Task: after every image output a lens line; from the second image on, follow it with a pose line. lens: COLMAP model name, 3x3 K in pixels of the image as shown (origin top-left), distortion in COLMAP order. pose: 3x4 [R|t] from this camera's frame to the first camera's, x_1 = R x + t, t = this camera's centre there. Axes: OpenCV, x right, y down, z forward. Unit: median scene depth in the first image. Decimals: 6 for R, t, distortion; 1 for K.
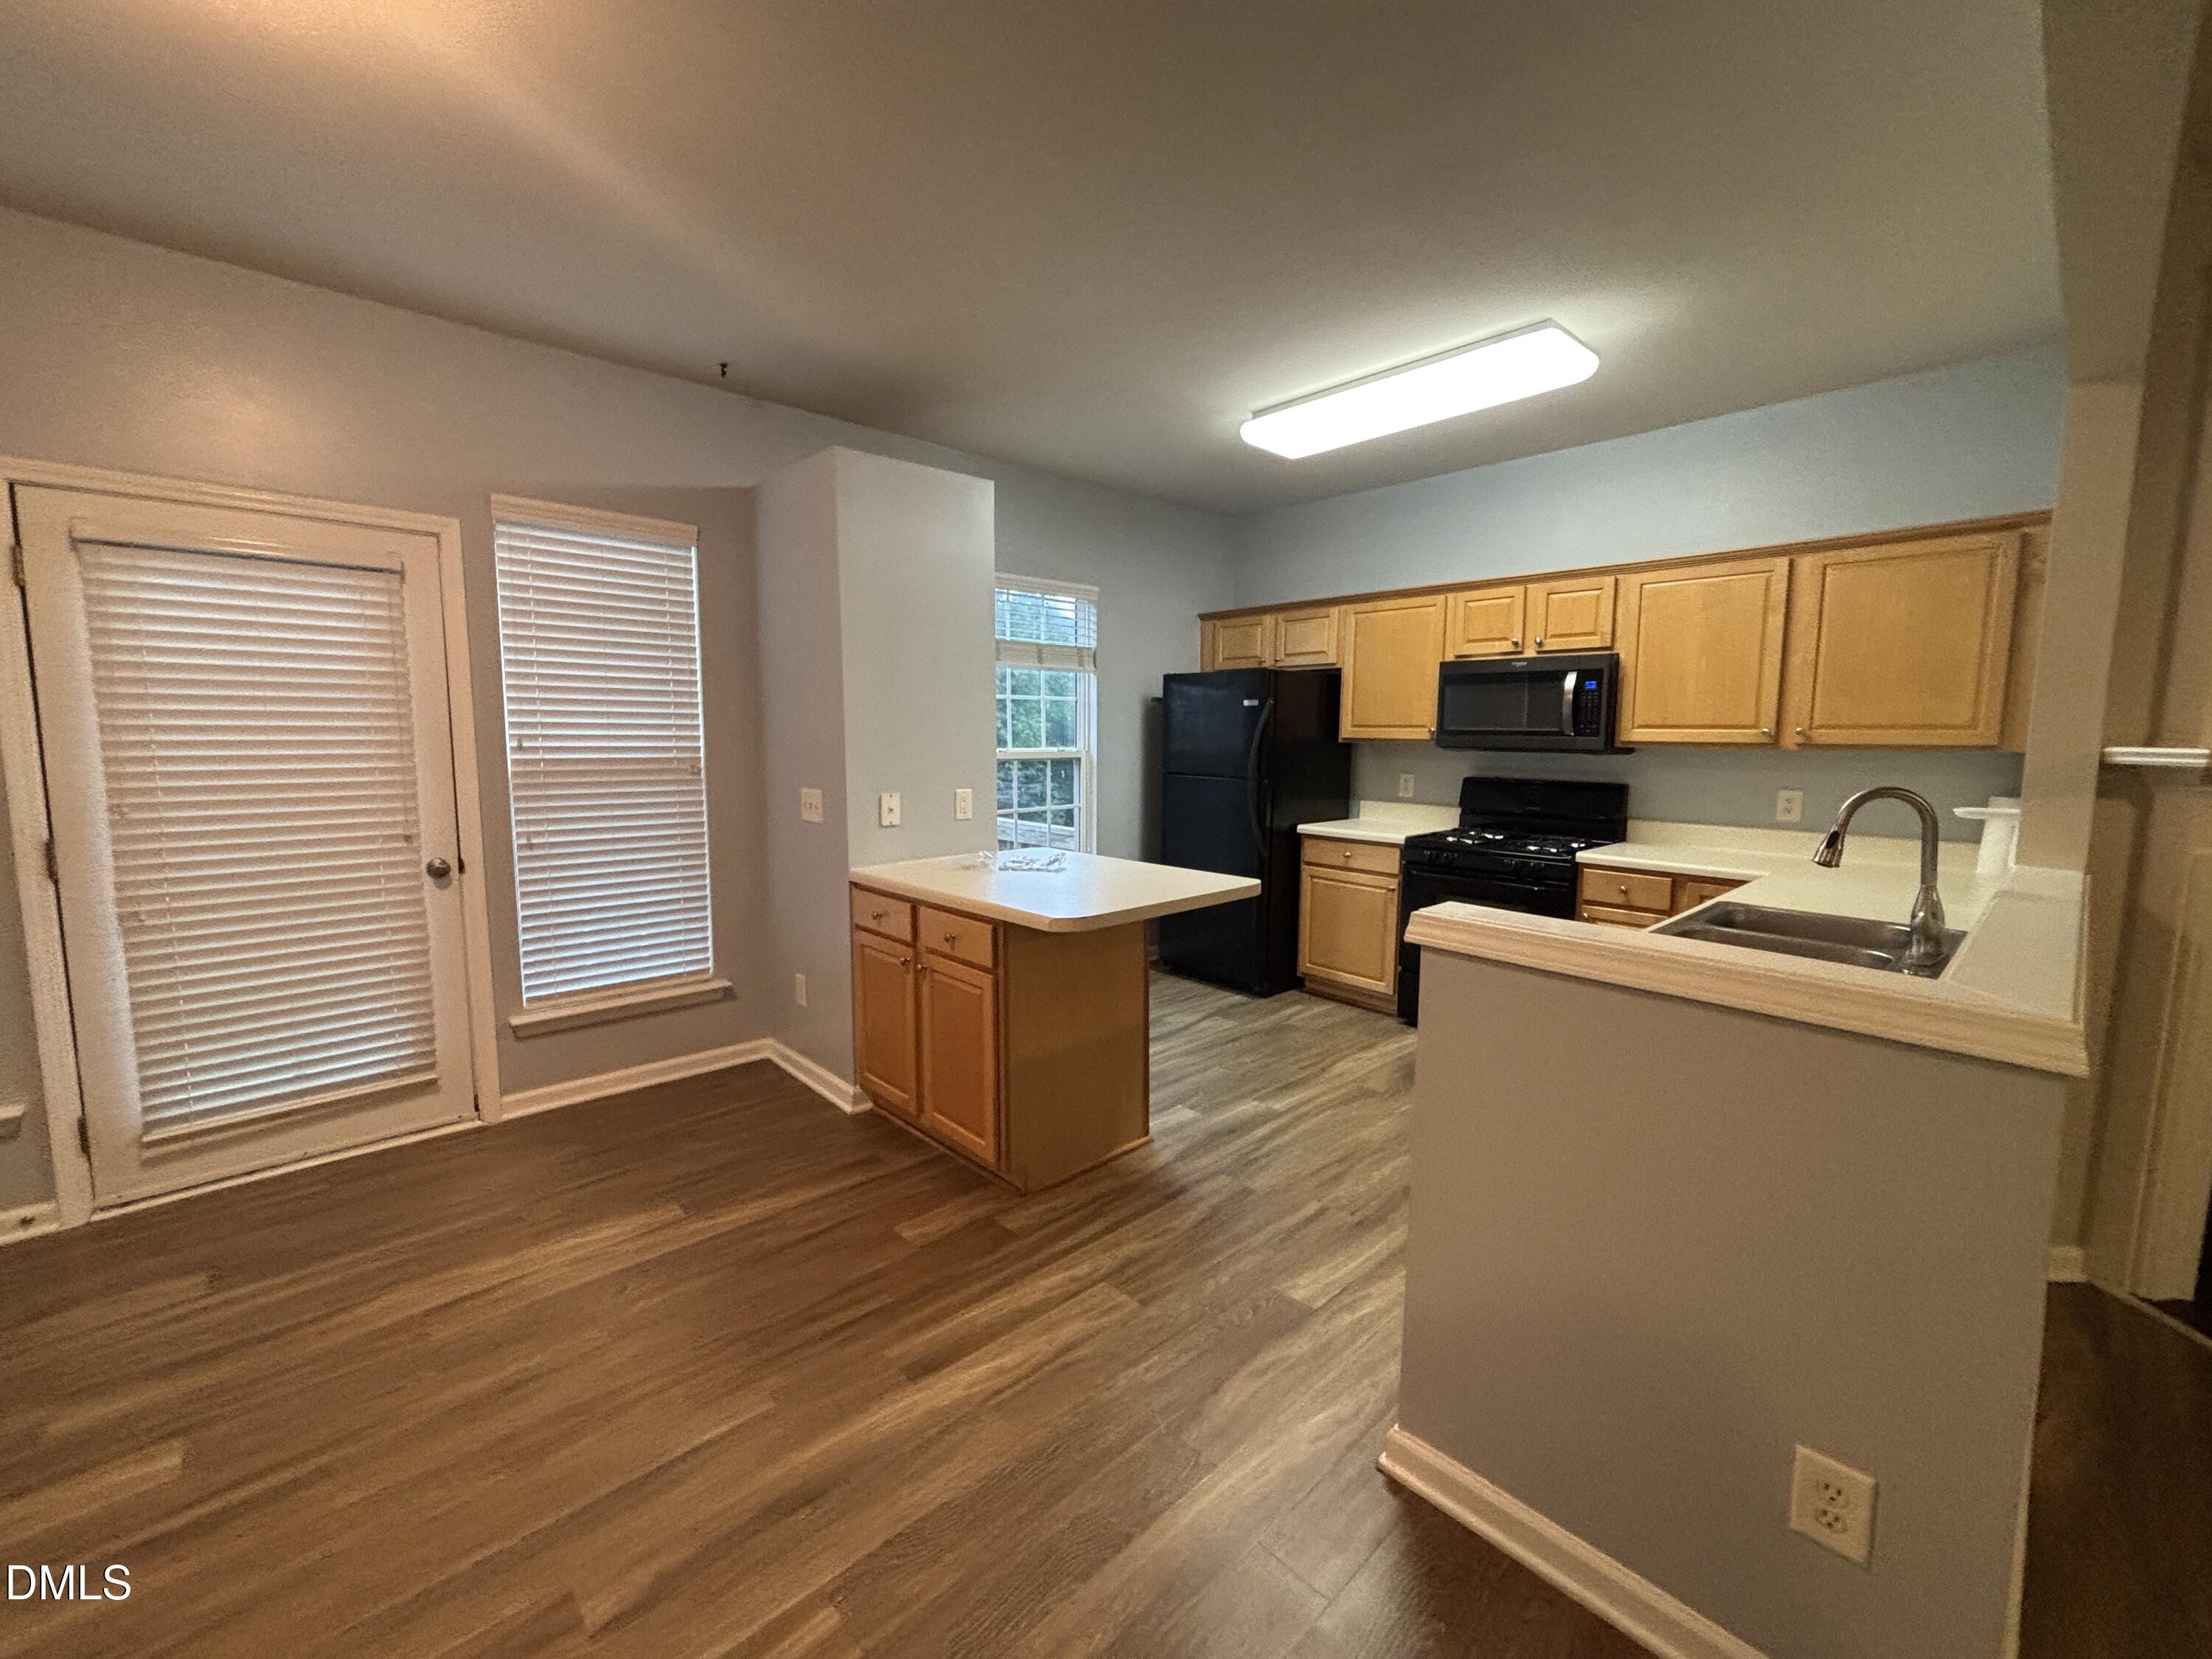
lens RADIAL K [[892.5, 0, 1093.8], [0, 892.5, 826.5], [0, 0, 1]] dist [-0.003354, -0.000467]
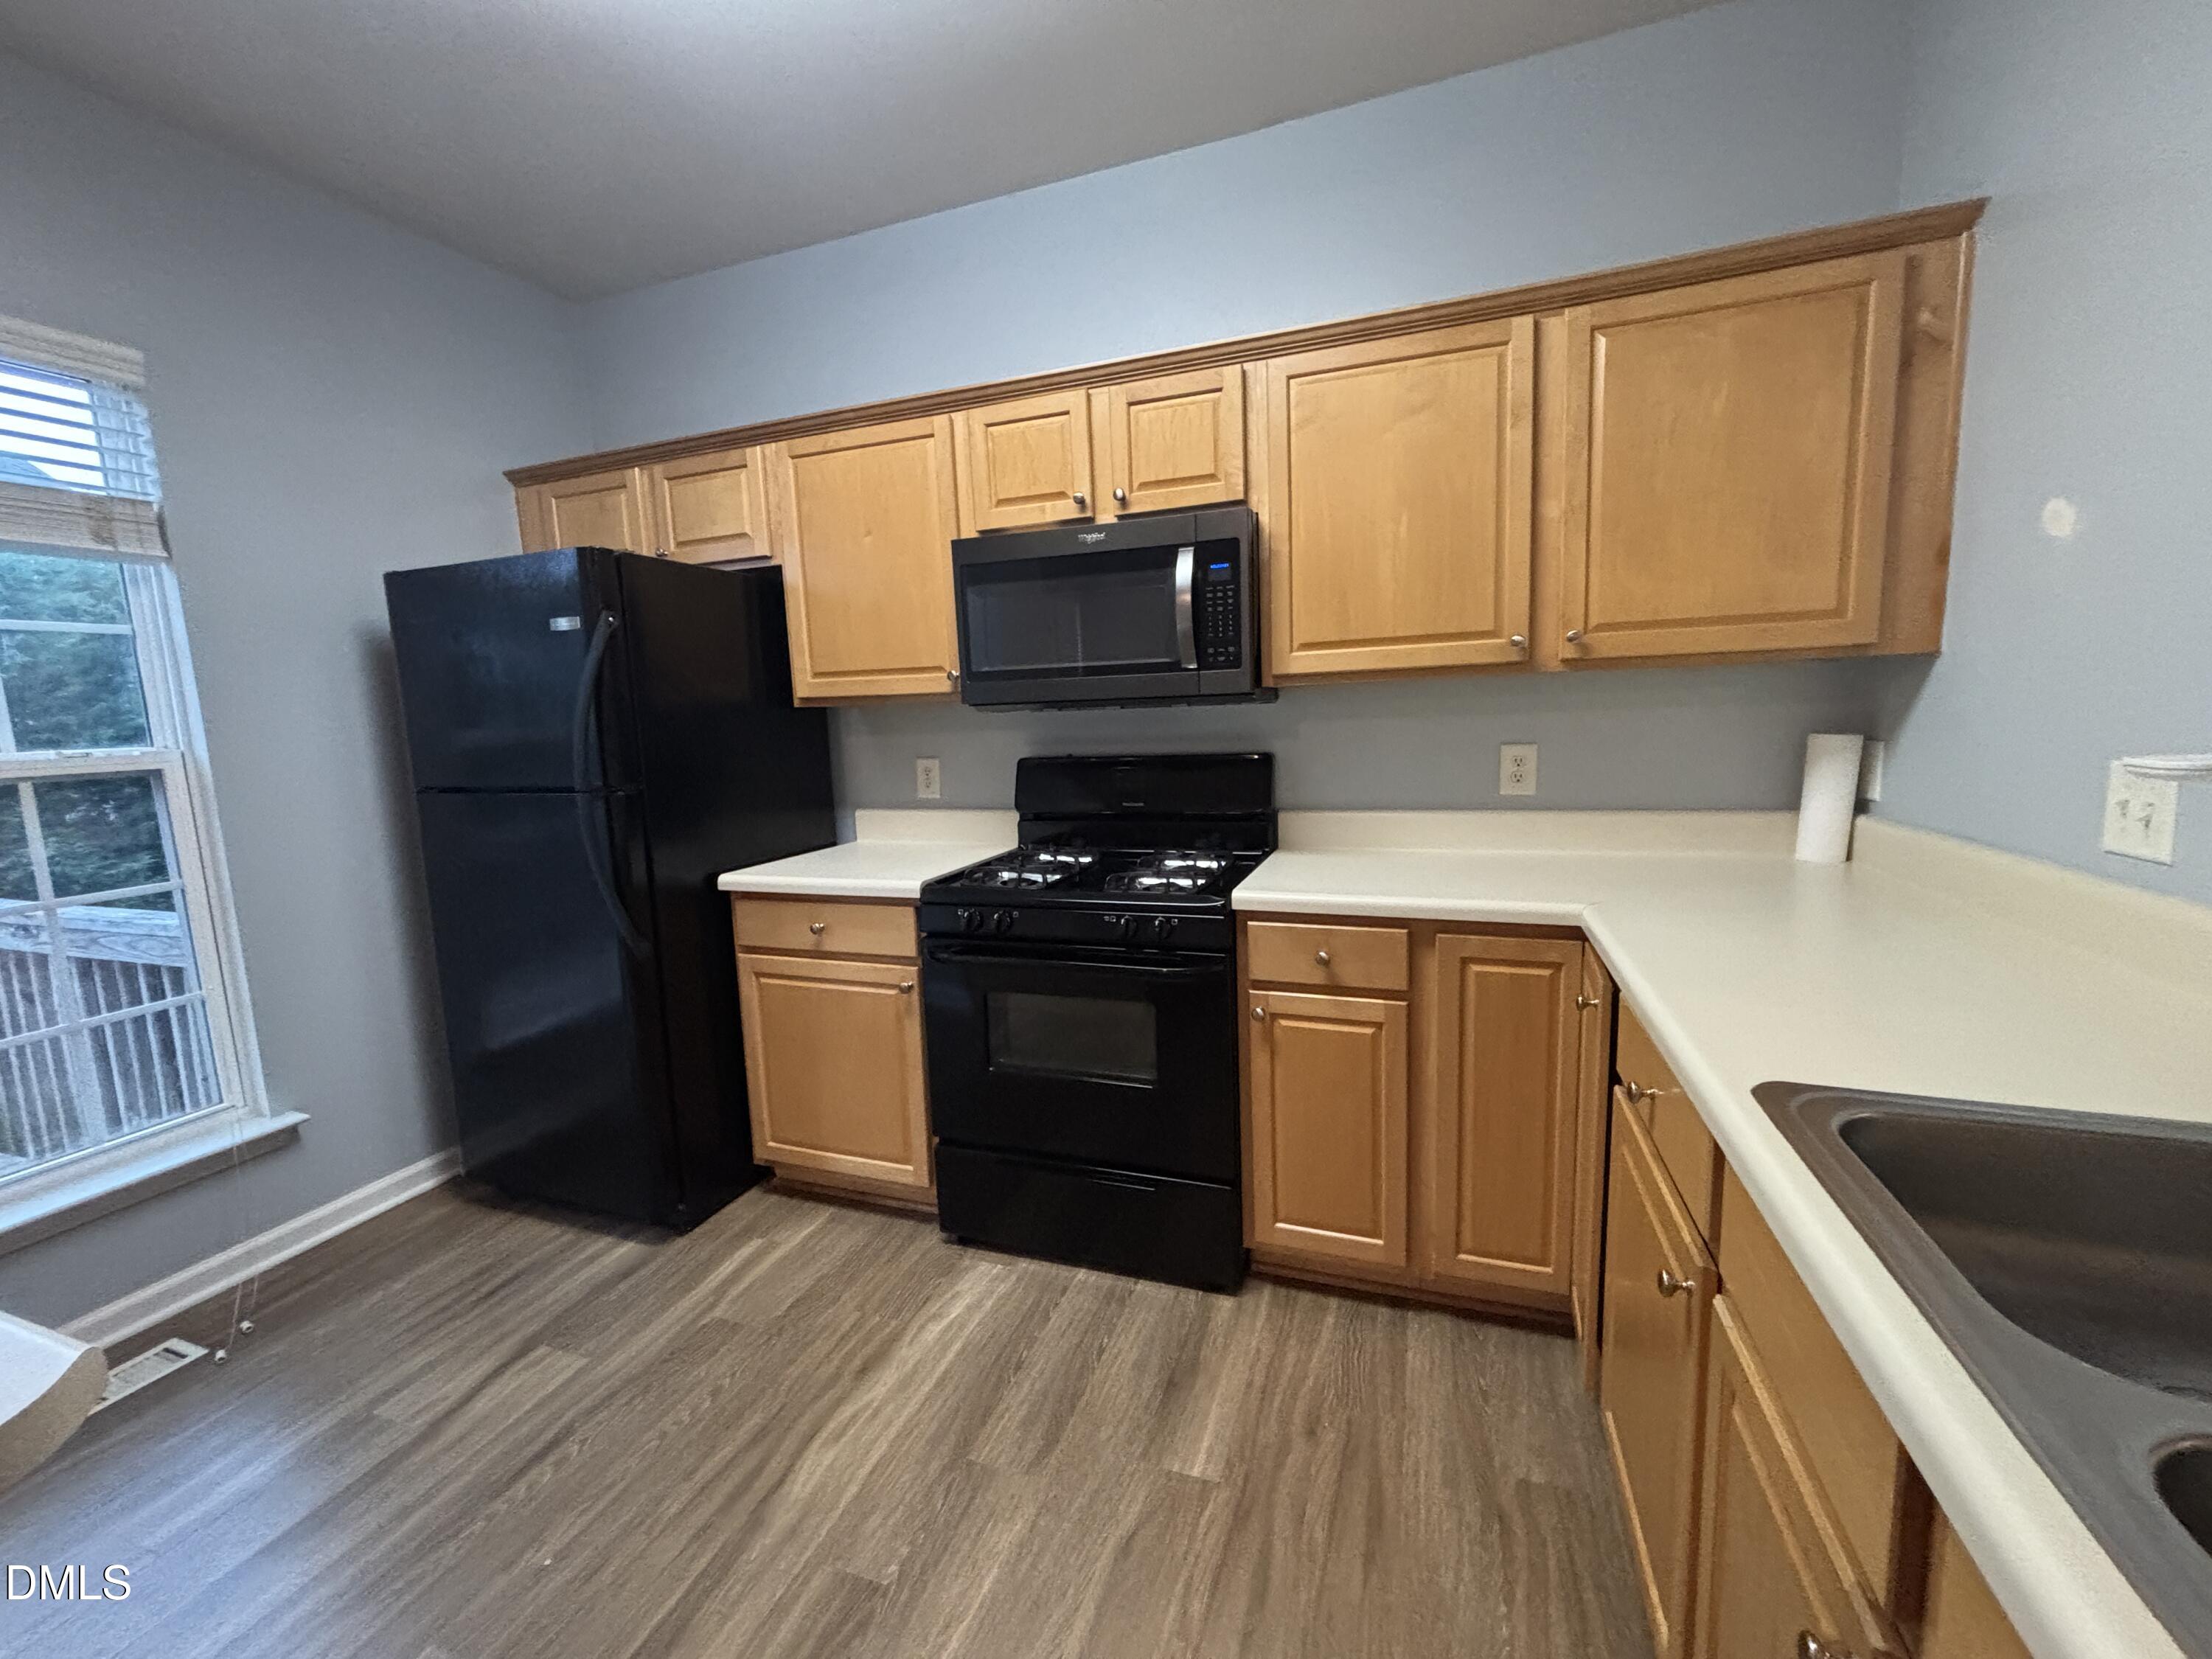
lens RADIAL K [[892.5, 0, 1113.4], [0, 892.5, 830.9], [0, 0, 1]] dist [-0.003354, -0.000467]
pose [[0.881998, -0.102912, 0.459880, 0.213339], [0.094413, 0.994667, 0.041514, -0.028596], [-0.461700, 0.006803, 0.887010, 0.493611]]
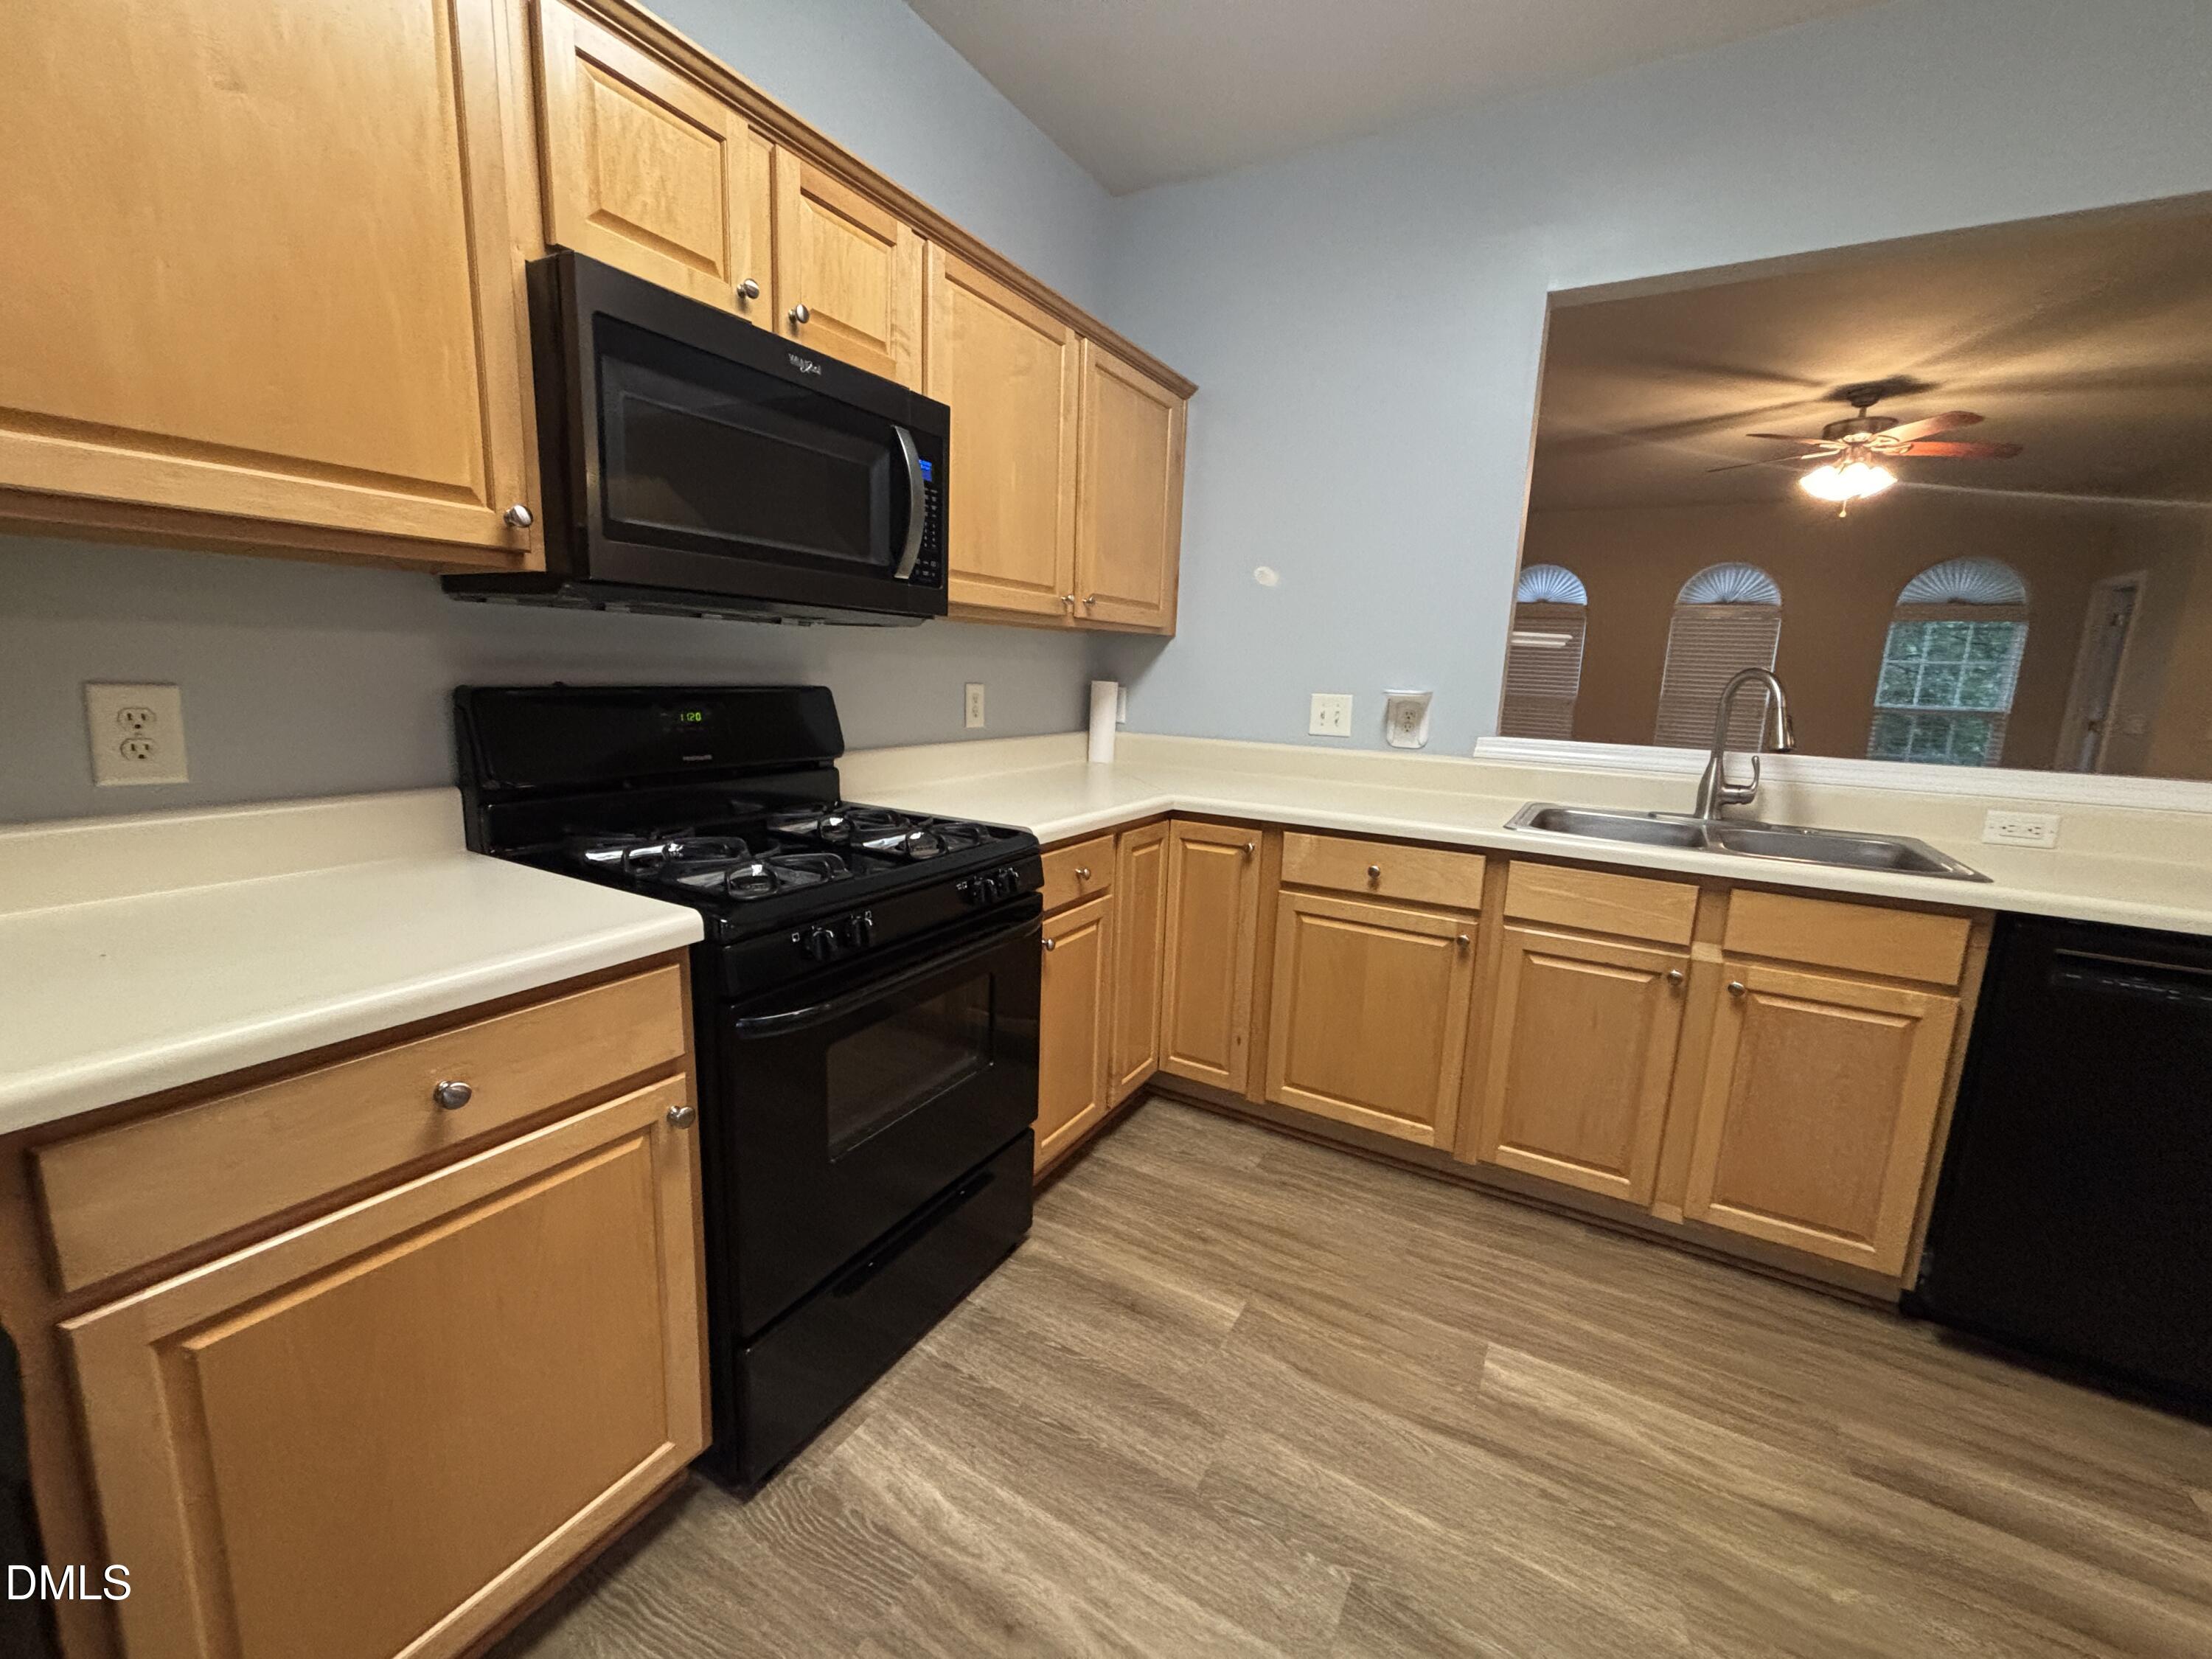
lens RADIAL K [[892.5, 0, 1091.1], [0, 892.5, 837.8], [0, 0, 1]] dist [-0.003354, -0.000467]
pose [[-0.301360, -0.198198, 0.932684, 0.062379], [0.064858, 0.971632, 0.227431, -0.064713], [-0.951302, 0.129031, -0.279956, 0.941487]]
